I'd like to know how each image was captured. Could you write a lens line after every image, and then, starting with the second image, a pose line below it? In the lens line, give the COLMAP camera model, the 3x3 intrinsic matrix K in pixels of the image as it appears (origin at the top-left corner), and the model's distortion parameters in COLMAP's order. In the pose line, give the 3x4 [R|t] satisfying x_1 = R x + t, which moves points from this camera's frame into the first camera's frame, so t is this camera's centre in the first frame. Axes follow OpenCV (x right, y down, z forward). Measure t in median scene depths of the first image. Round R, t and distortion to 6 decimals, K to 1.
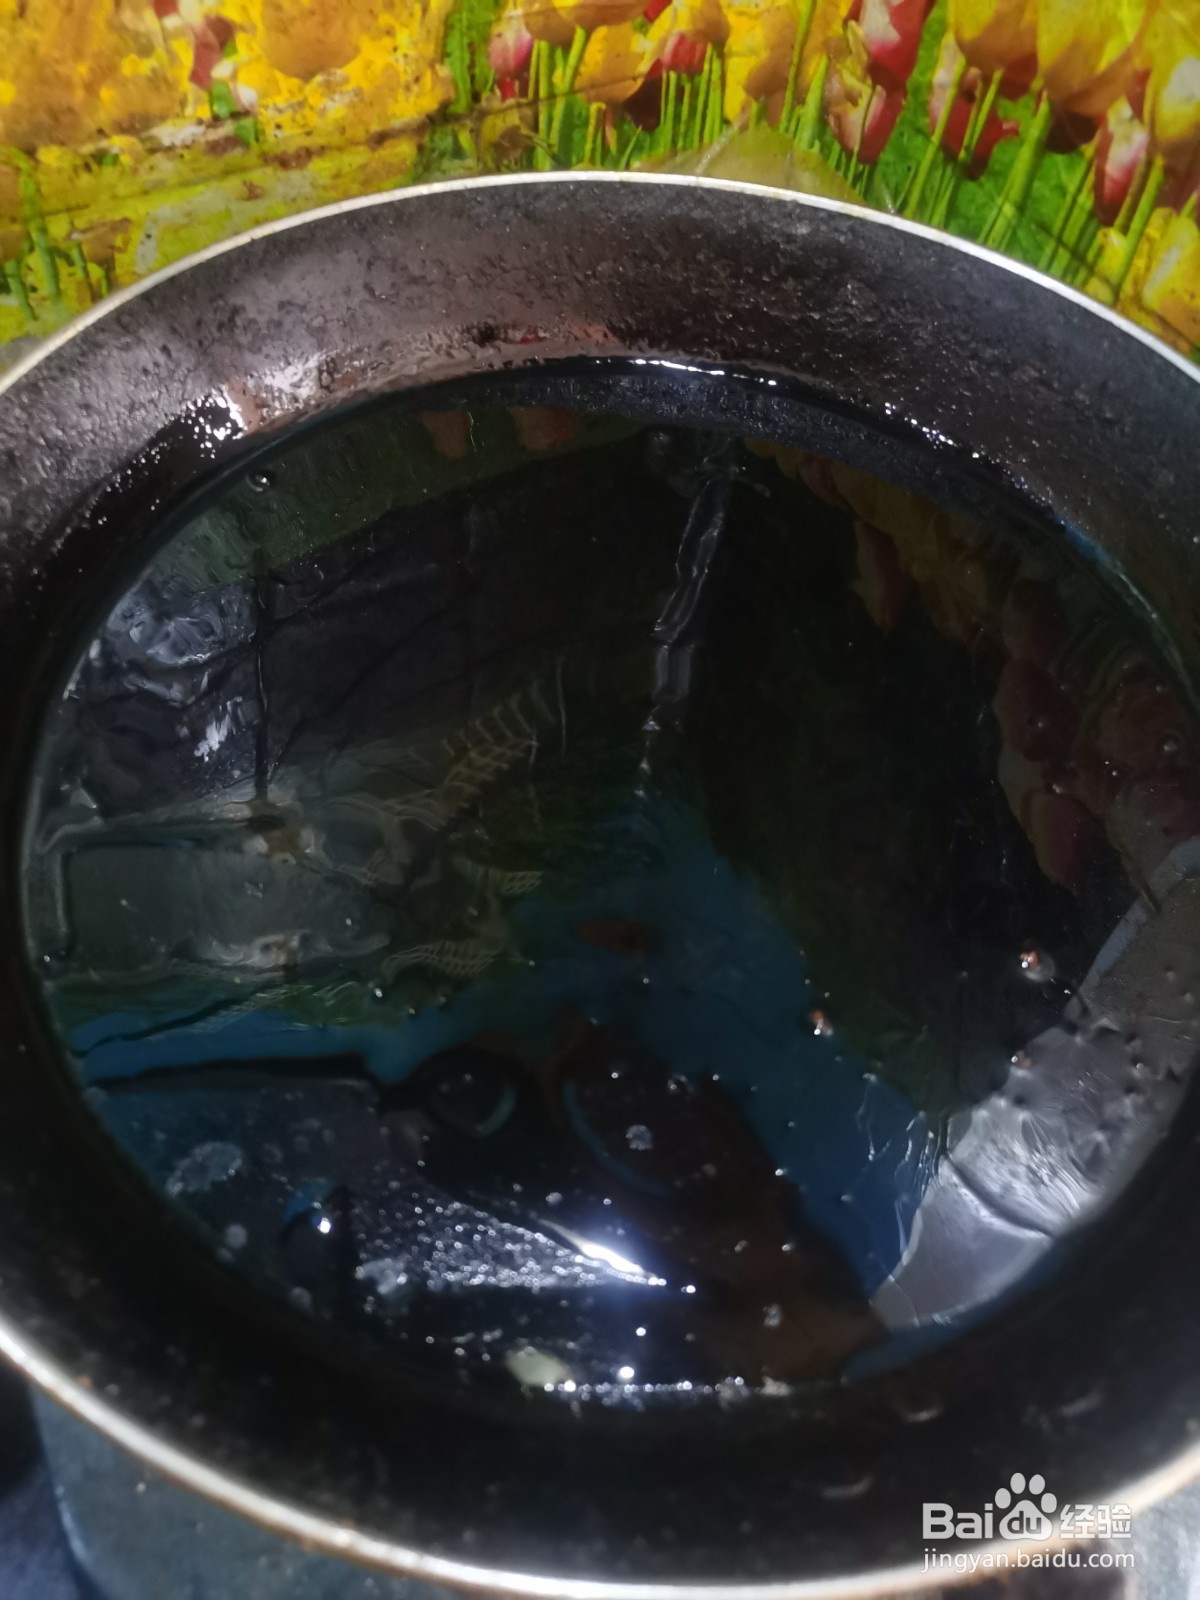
lens RADIAL K [[1231.9, 0, 597.4], [0, 1231.9, 796.3], [0, 0, 1]] dist [0.001523, 0.022107]
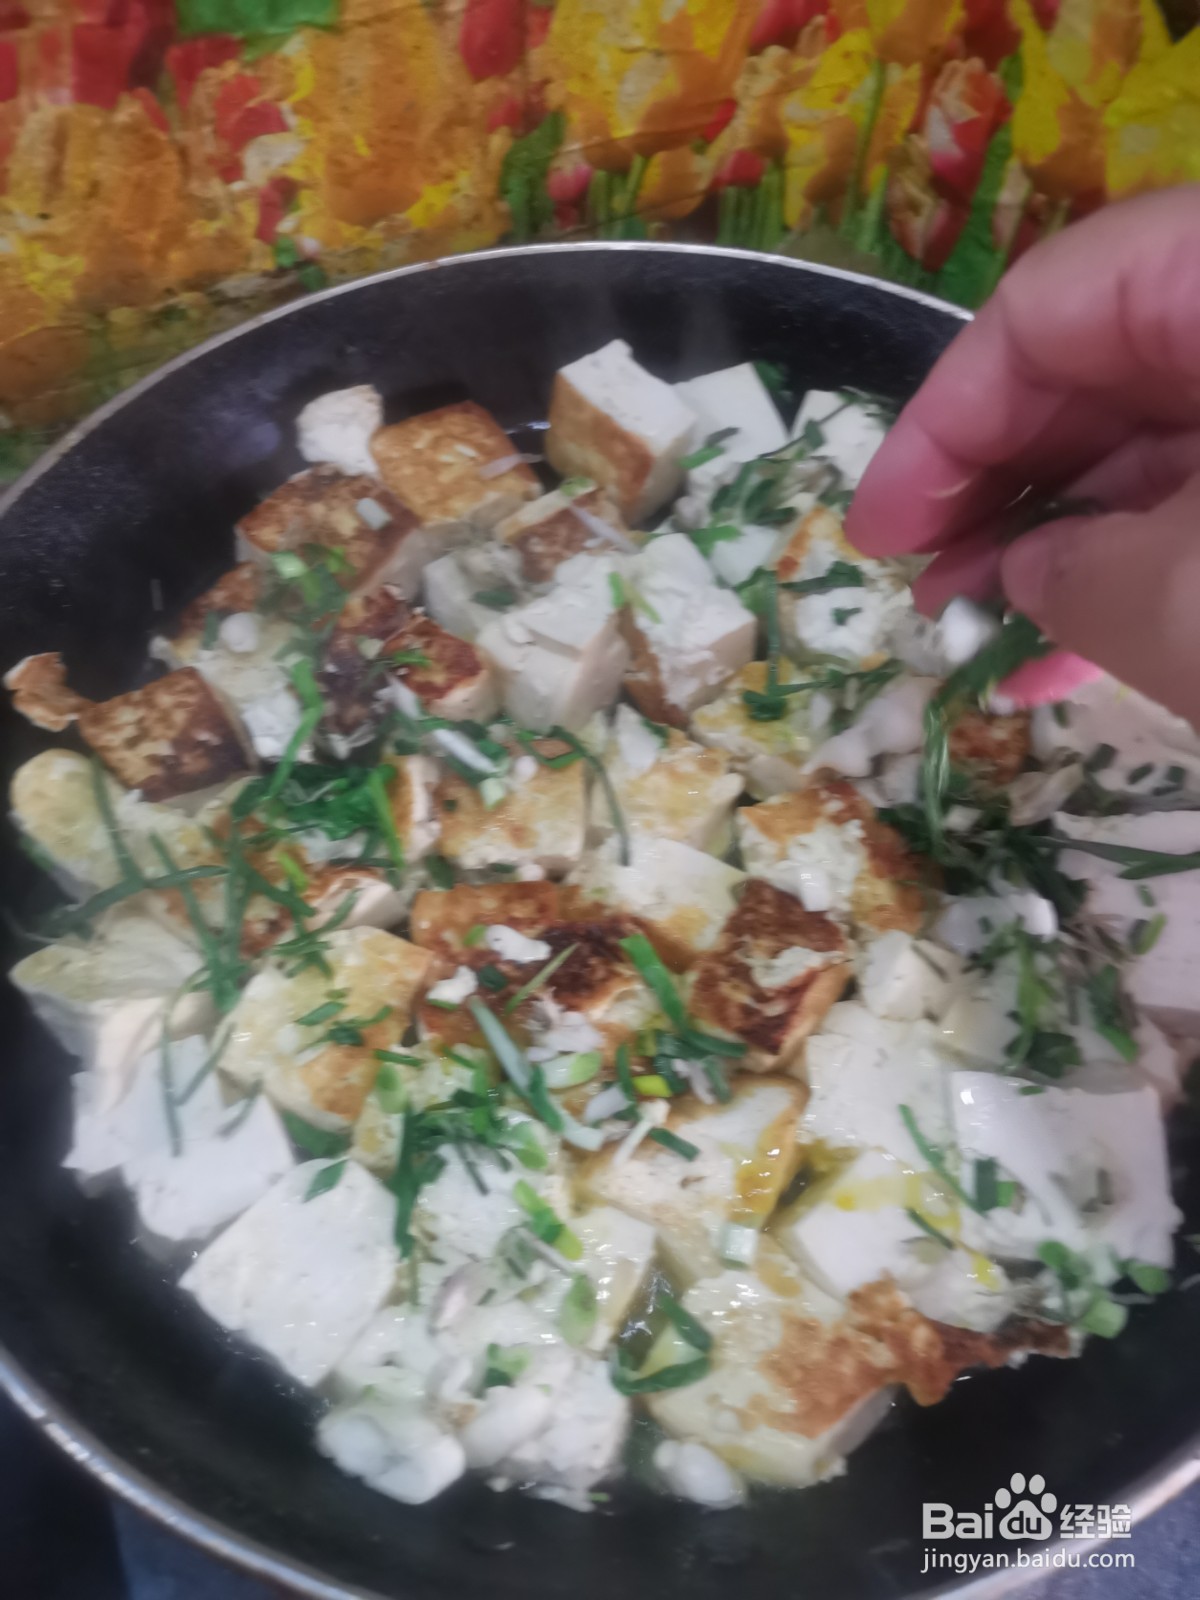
lens RADIAL K [[1231.9, 0, 597.4], [0, 1231.9, 796.3], [0, 0, 1]] dist [0.001523, 0.022107]
pose [[0.999023, -0.008989, -0.043280, -0.009086], [0.009495, 0.999889, 0.011497, -0.120709], [0.043172, -0.011896, 0.998997, -0.001675]]
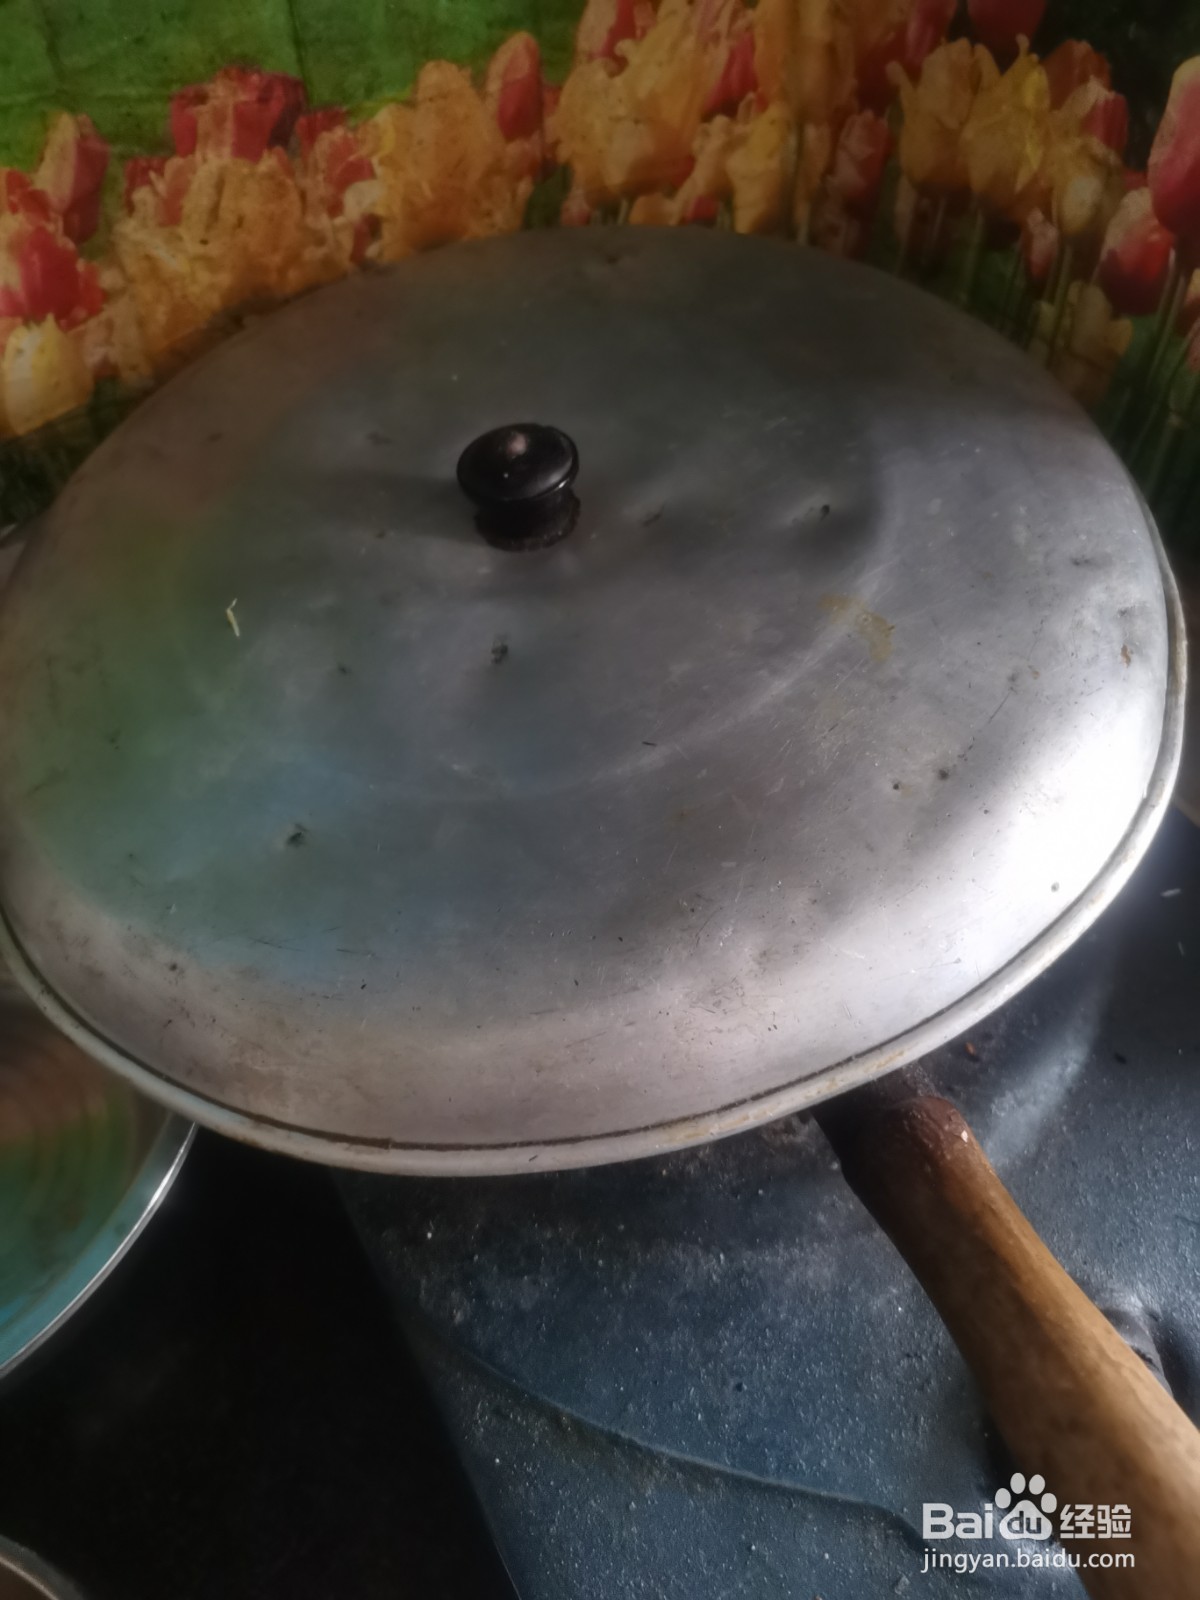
lens RADIAL K [[1231.9, 0, 597.4], [0, 1231.9, 796.3], [0, 0, 1]] dist [0.001523, 0.022107]
pose [[0.996389, -0.083717, -0.014188, -0.081444], [0.081565, 0.990110, -0.114144, 0.168615], [0.023603, 0.112574, 0.993363, -0.252894]]
